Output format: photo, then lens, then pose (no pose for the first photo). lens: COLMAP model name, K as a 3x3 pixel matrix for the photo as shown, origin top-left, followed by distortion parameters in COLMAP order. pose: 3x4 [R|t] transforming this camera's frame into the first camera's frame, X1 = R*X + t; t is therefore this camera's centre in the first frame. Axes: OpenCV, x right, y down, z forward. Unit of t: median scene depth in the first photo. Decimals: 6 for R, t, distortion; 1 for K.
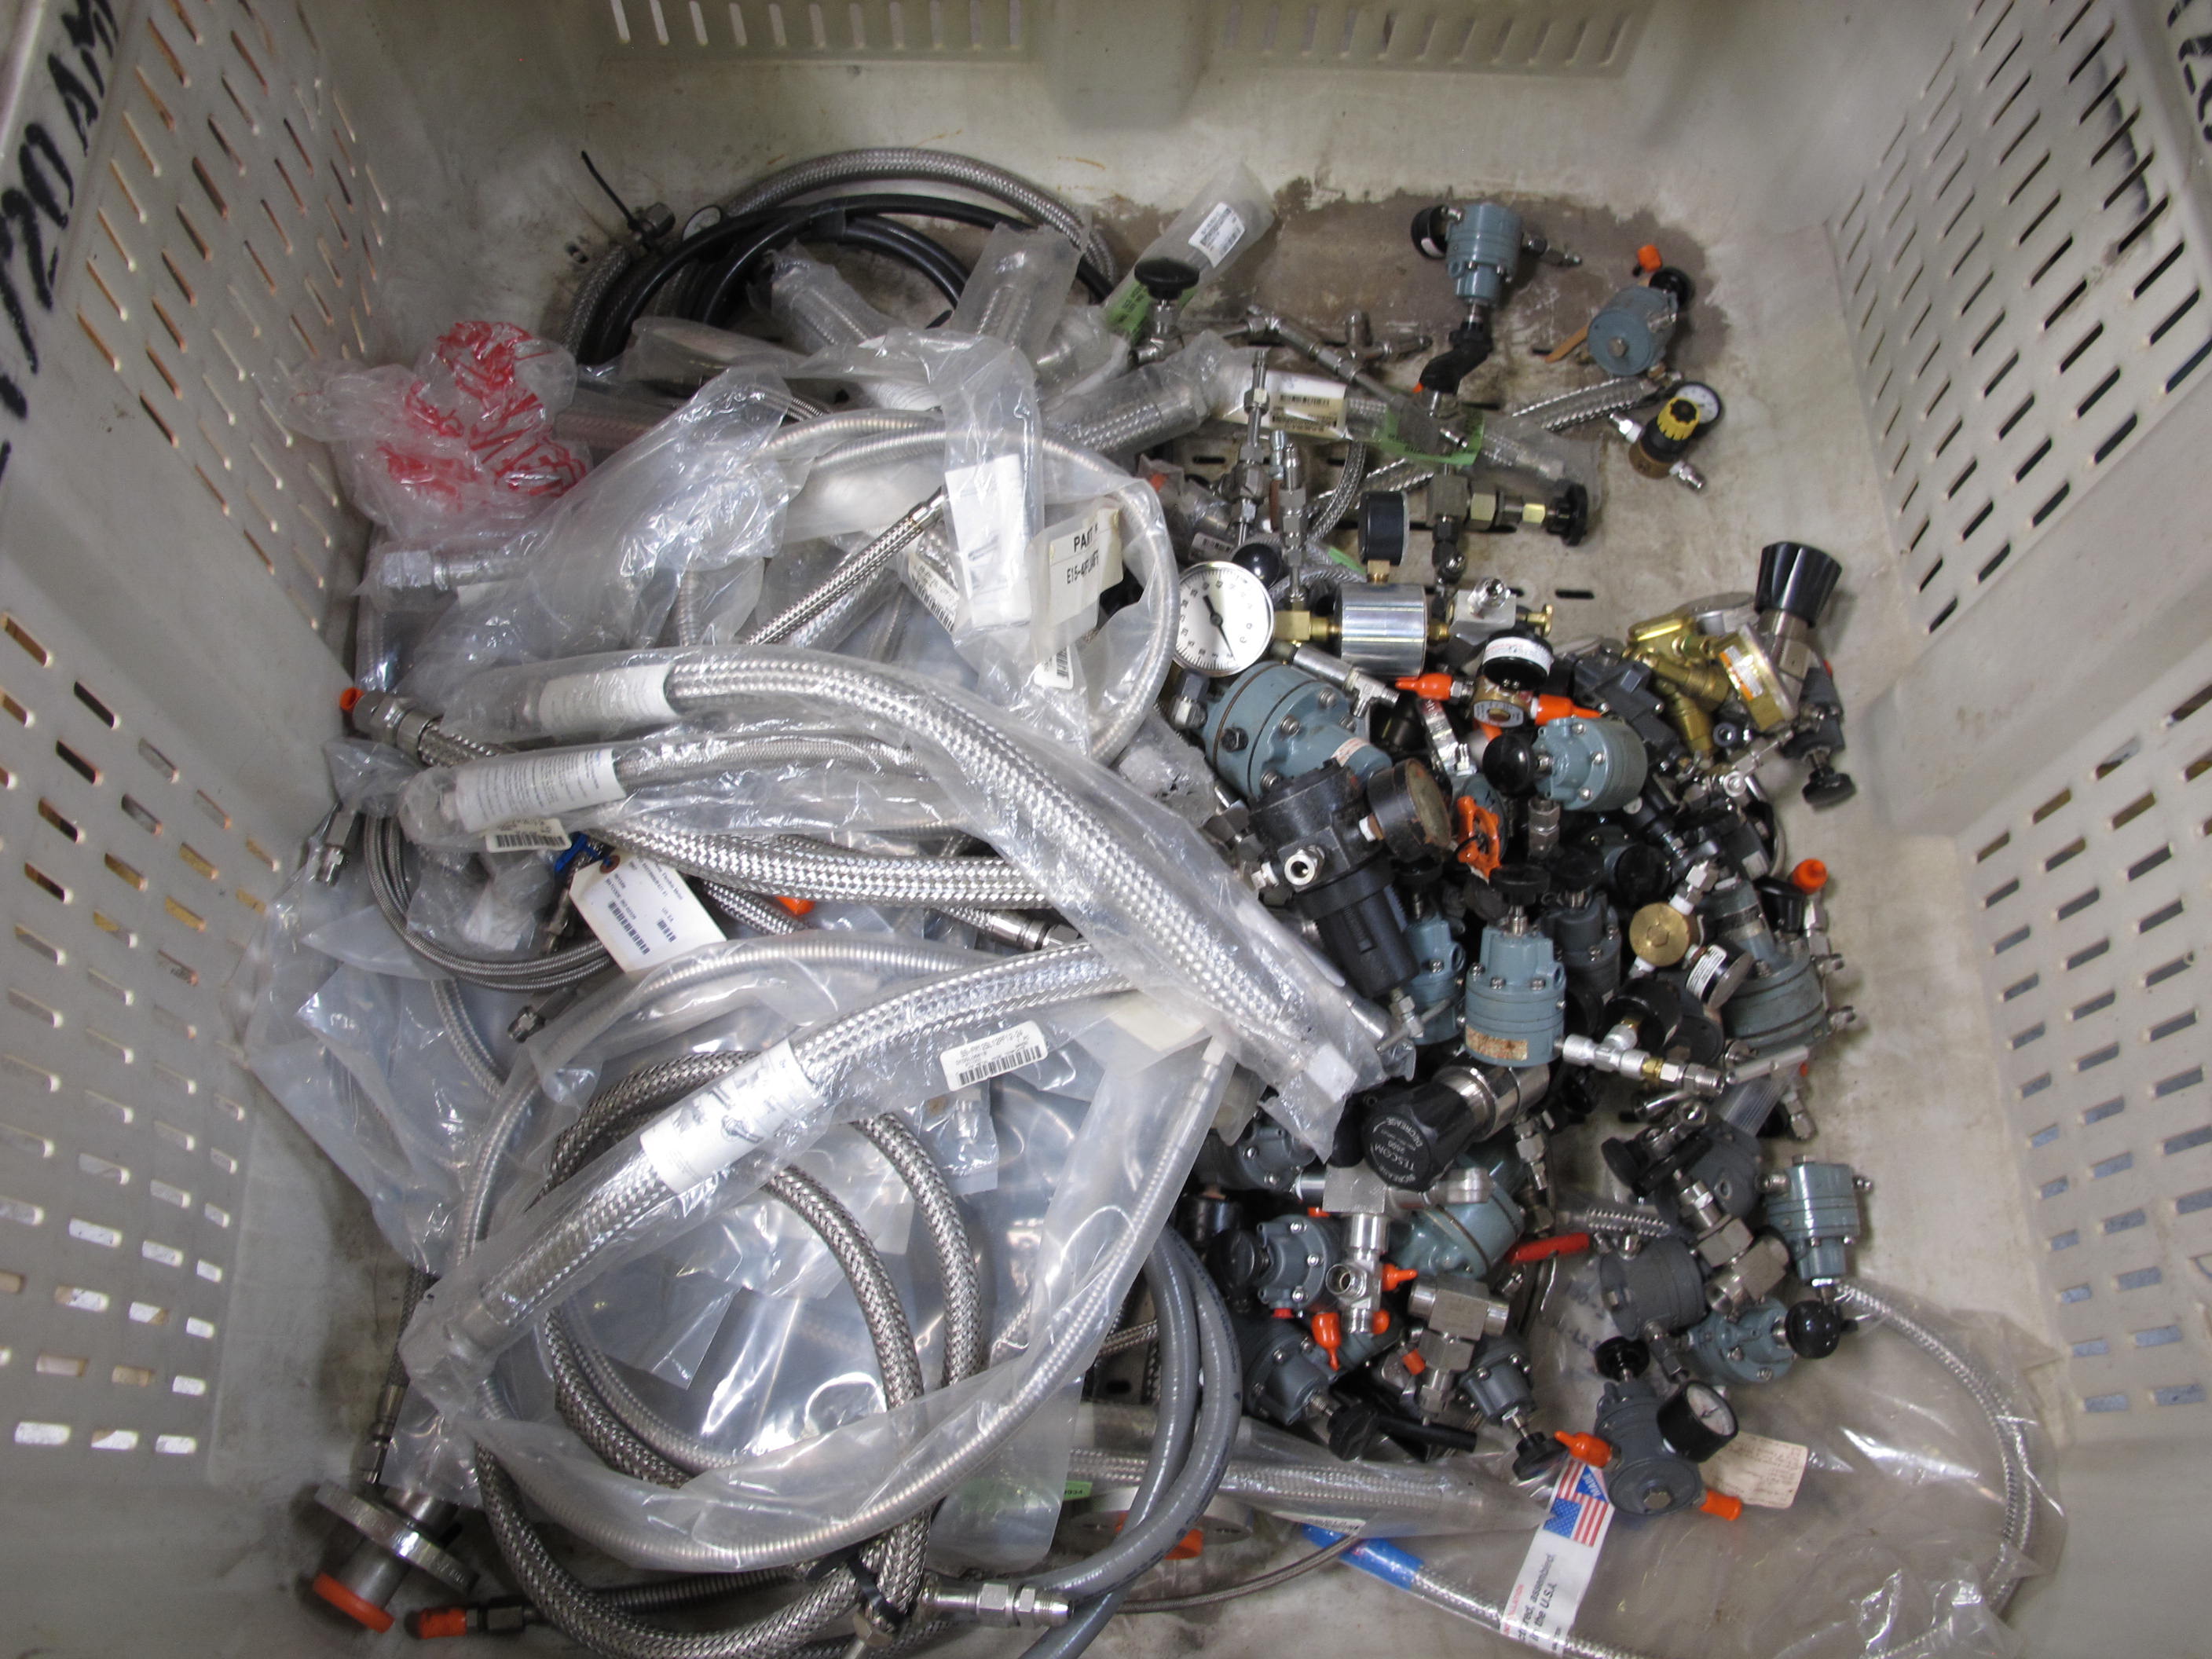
lens RADIAL K [[1808.5, 0, 1106.0], [0, 1808.5, 829.5], [0, 0, 1]] dist [-0.128219, 0.003079]
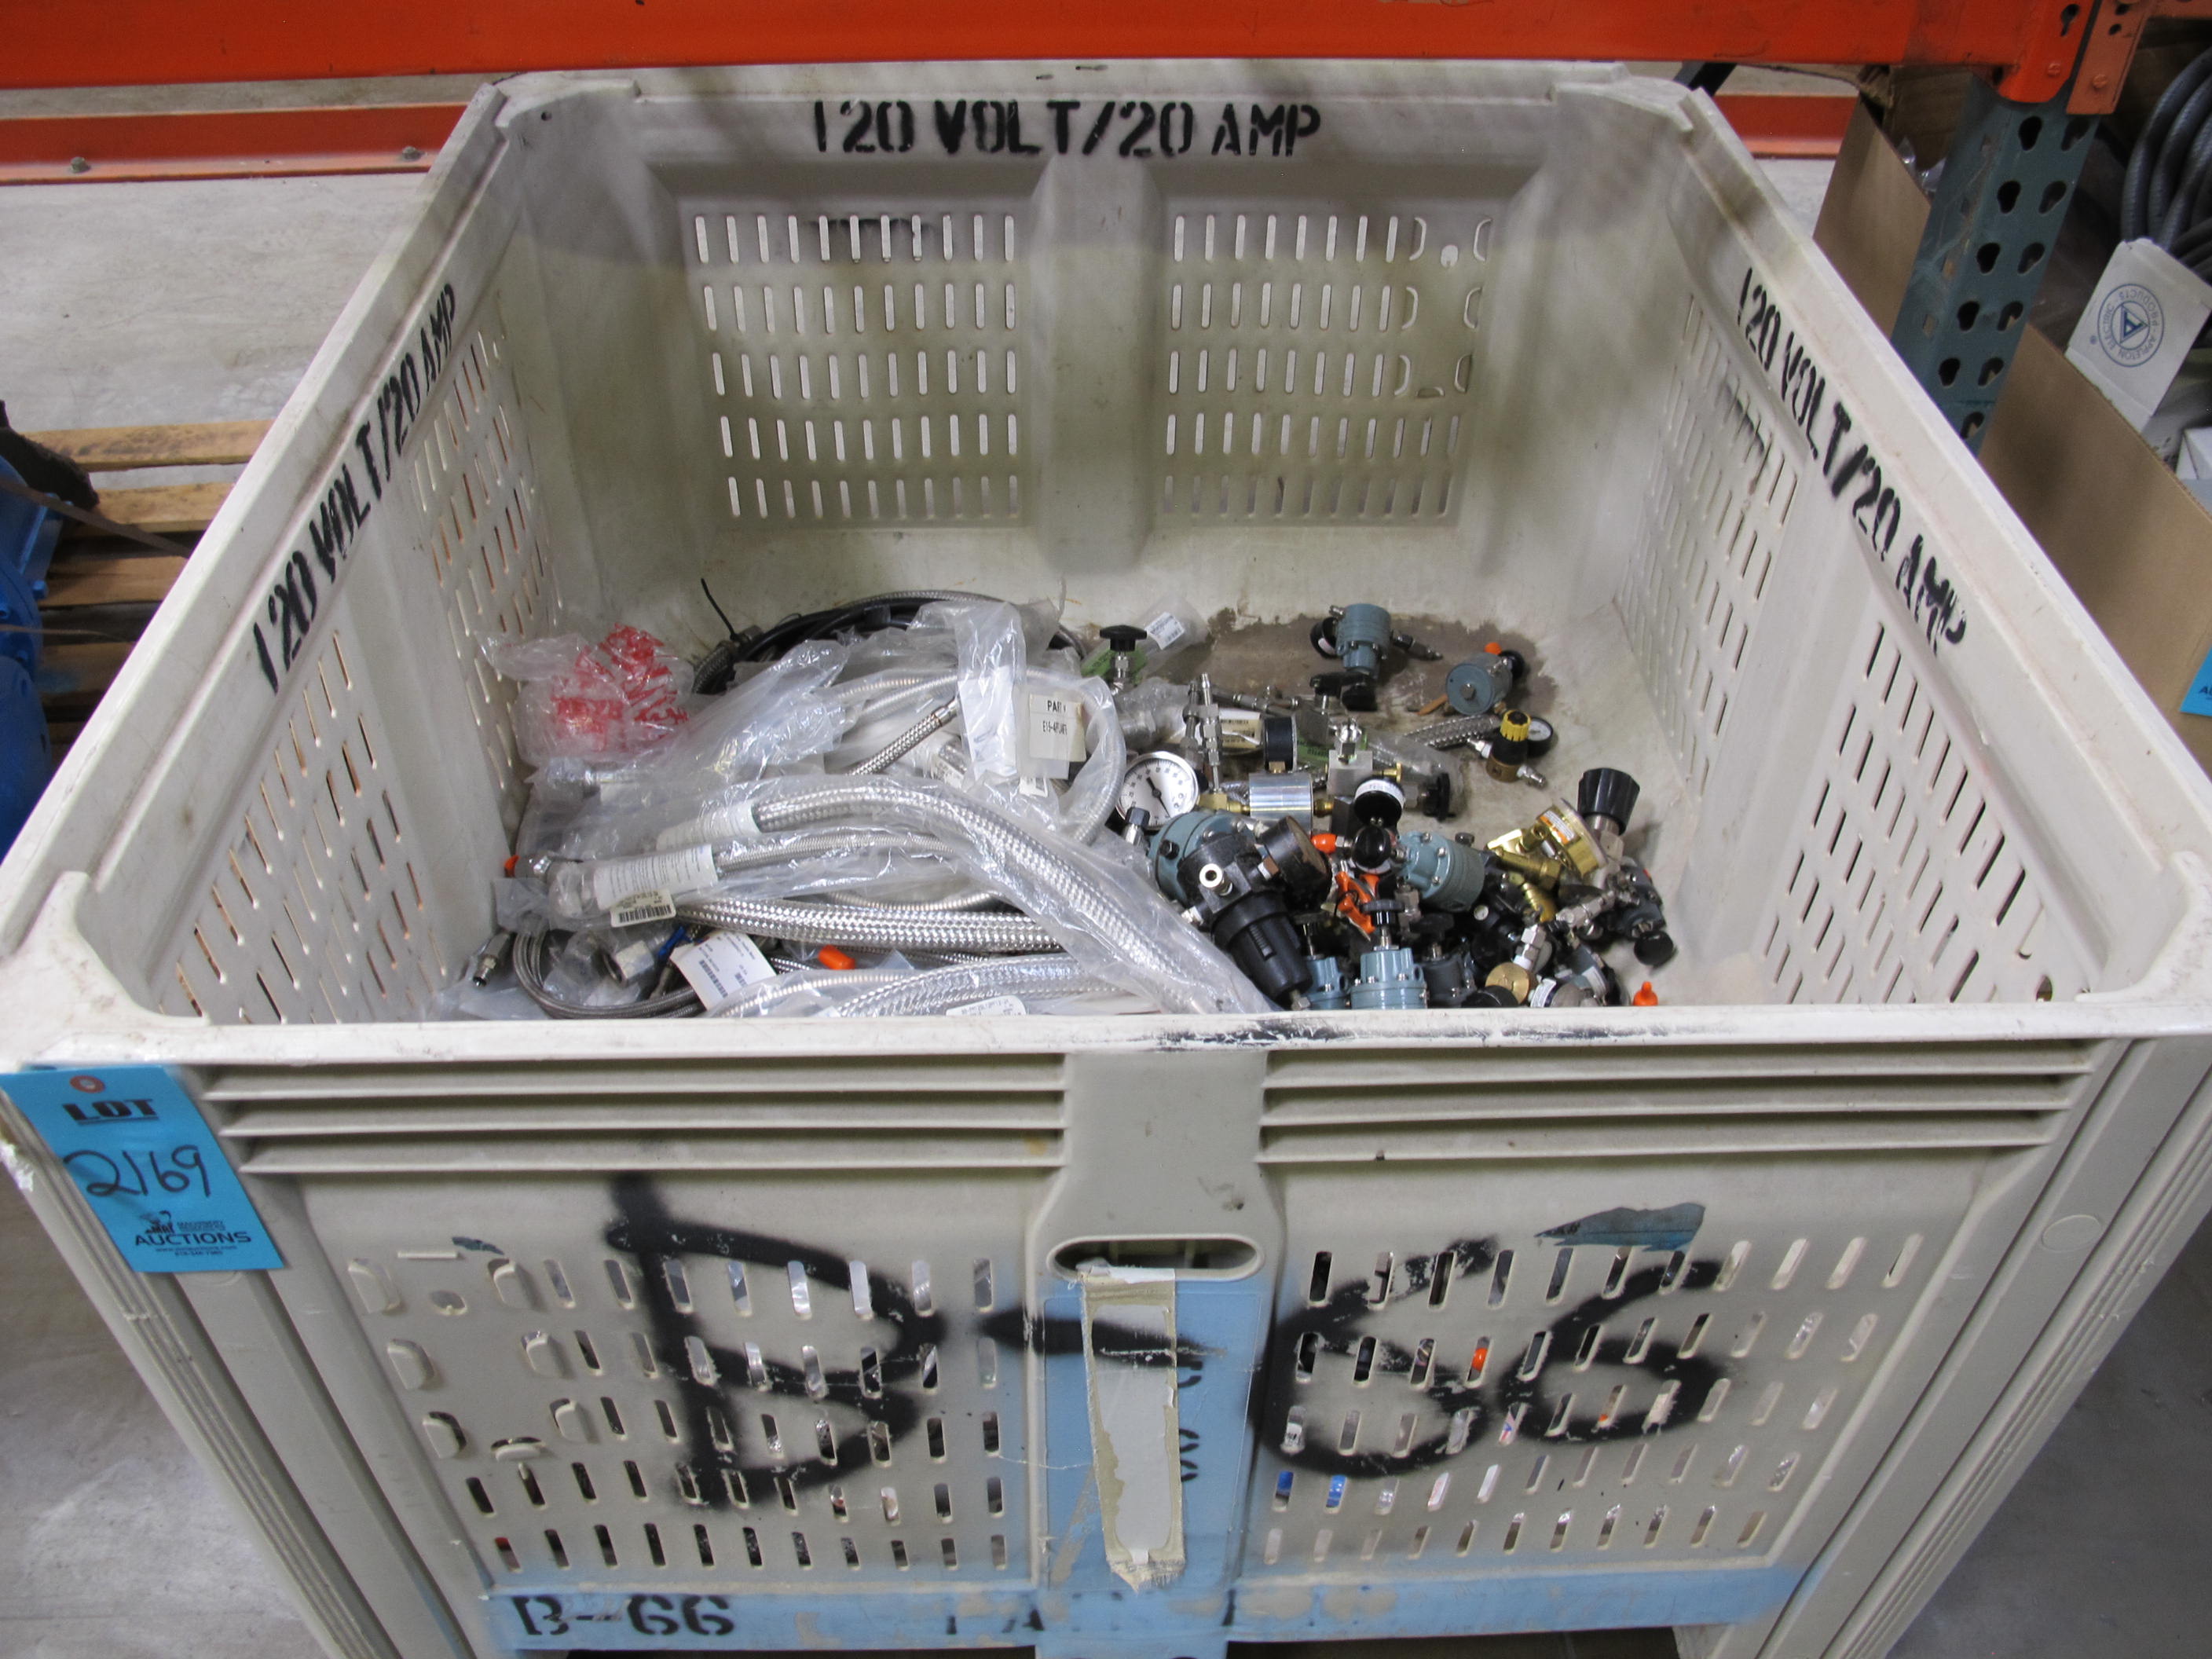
lens RADIAL K [[1841.2, 0, 1106.0], [0, 1841.2, 829.5], [0, 0, 1]] dist [-0.174806, -0.000926]
pose [[0.999539, -0.028070, -0.011551, 0.032189], [0.019958, 0.894477, -0.446669, 0.442530], [0.022870, 0.446233, 0.894625, -0.190753]]
